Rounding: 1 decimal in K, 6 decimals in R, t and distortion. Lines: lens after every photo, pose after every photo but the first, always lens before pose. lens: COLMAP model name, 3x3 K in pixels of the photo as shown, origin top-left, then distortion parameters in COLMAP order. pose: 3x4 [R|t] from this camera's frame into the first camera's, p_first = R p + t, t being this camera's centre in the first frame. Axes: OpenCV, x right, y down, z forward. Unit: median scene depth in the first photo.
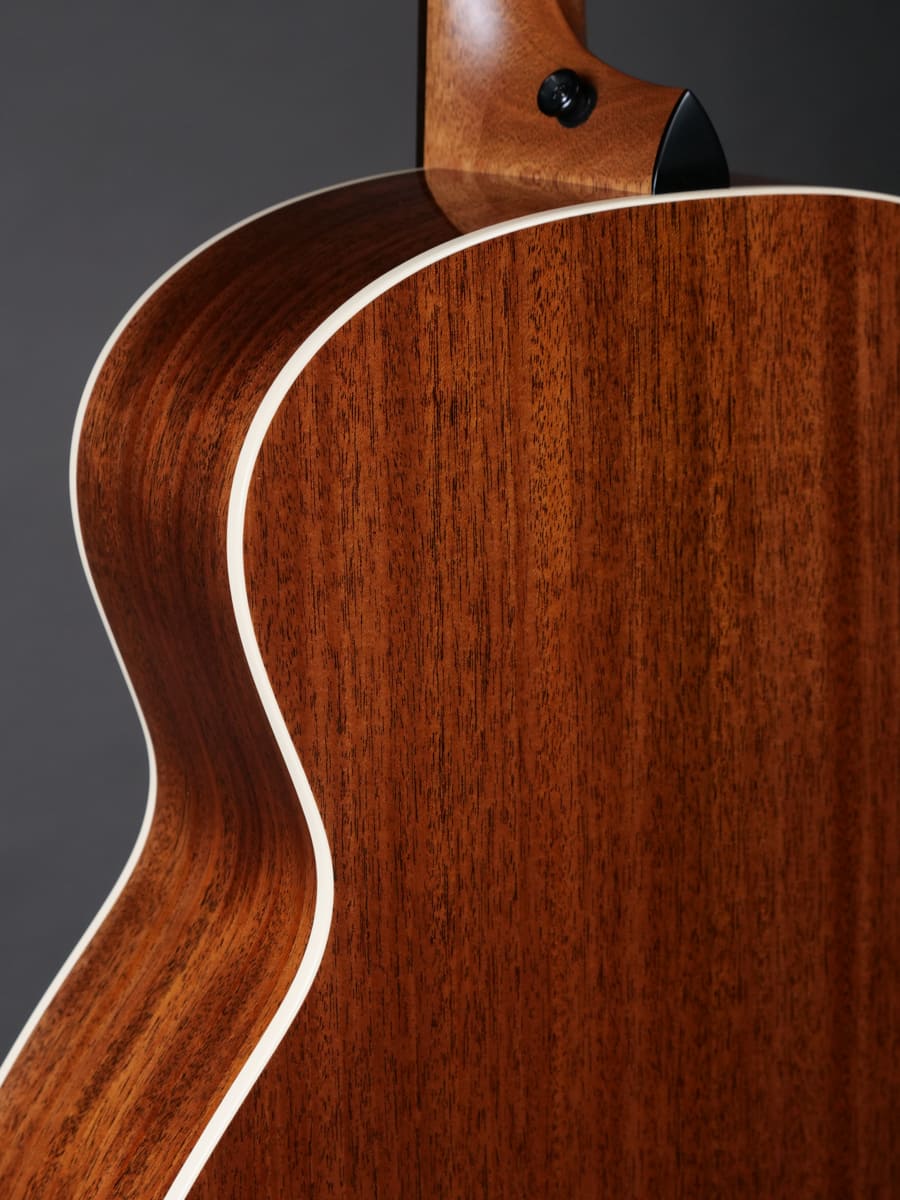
lens RADIAL K [[2554.5, 0, 462.5], [0, 2554.5, 607.4], [0, 0, 1]] dist [0.109150, 0.000000]
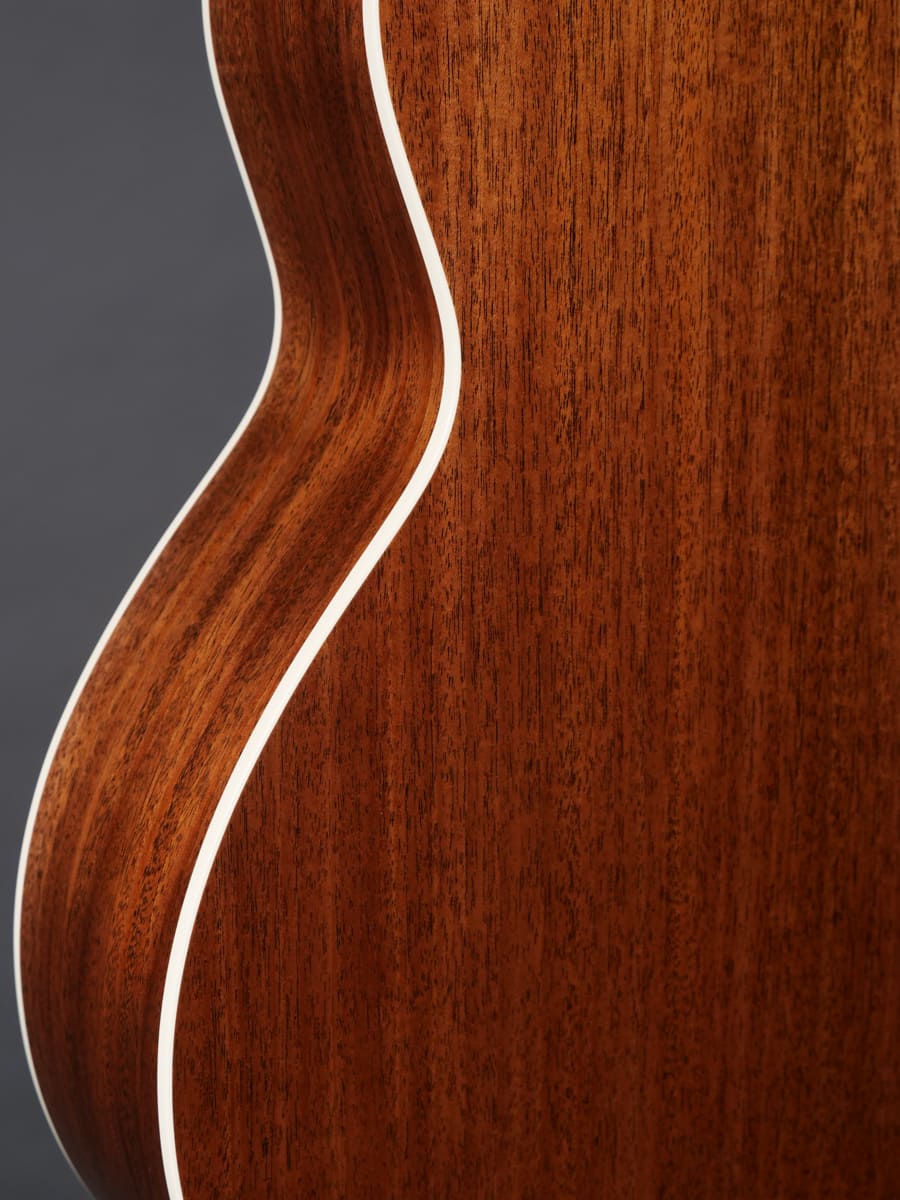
lens RADIAL K [[2554.5, 0, 457.2], [0, 2554.5, 606.0], [0, 0, 1]] dist [0.109150, 0.000000]
pose [[0.999005, 0.021406, -0.039131, -0.010376], [-0.021643, 0.999750, -0.005638, 0.194631], [0.039001, 0.006480, 0.999218, 0.007963]]
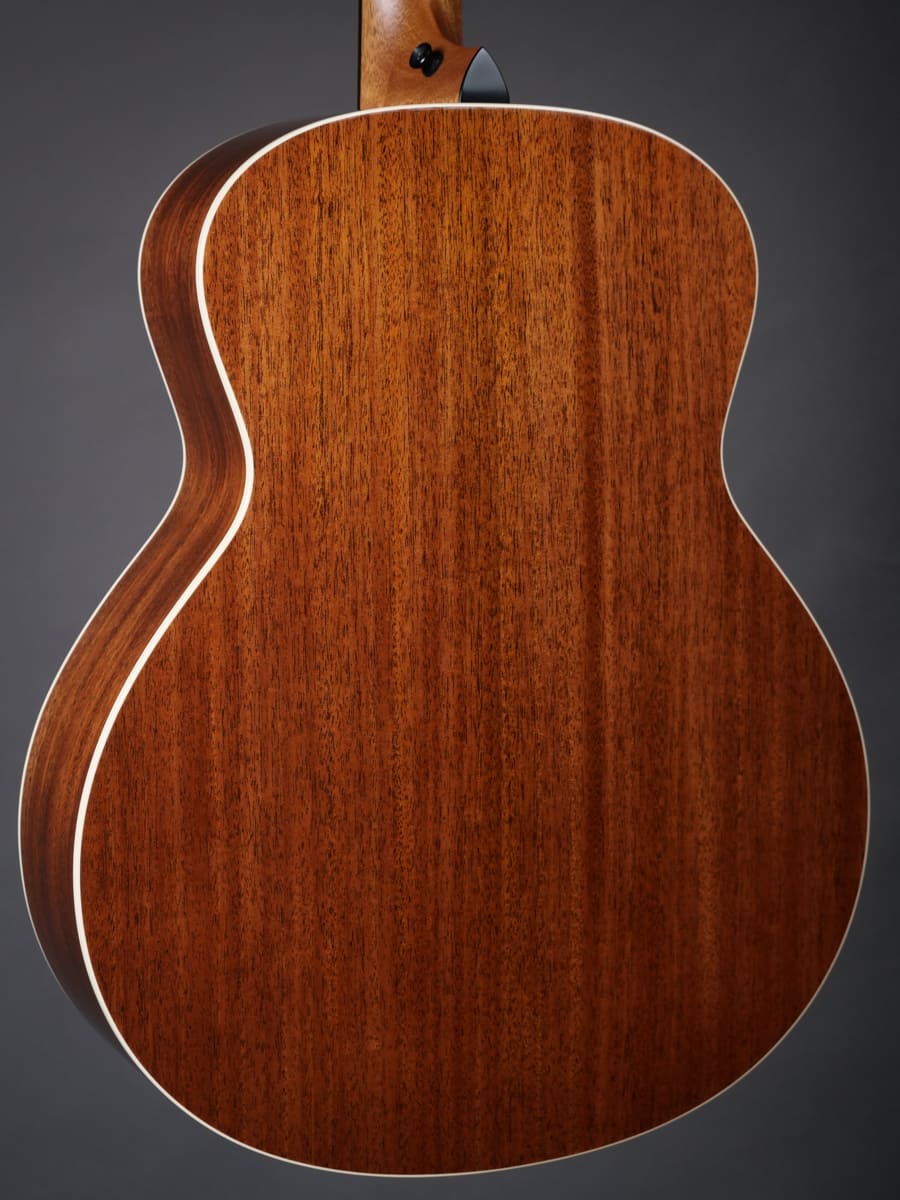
lens RADIAL K [[2554.5, 0, 466.0], [0, 2554.5, 548.8], [0, 0, 1]] dist [0.109150, 0.000000]
pose [[0.988477, 0.020539, -0.149971, 0.340777], [-0.041882, 0.989184, -0.140577, 0.380824], [0.145462, 0.145238, 0.978645, -0.666472]]
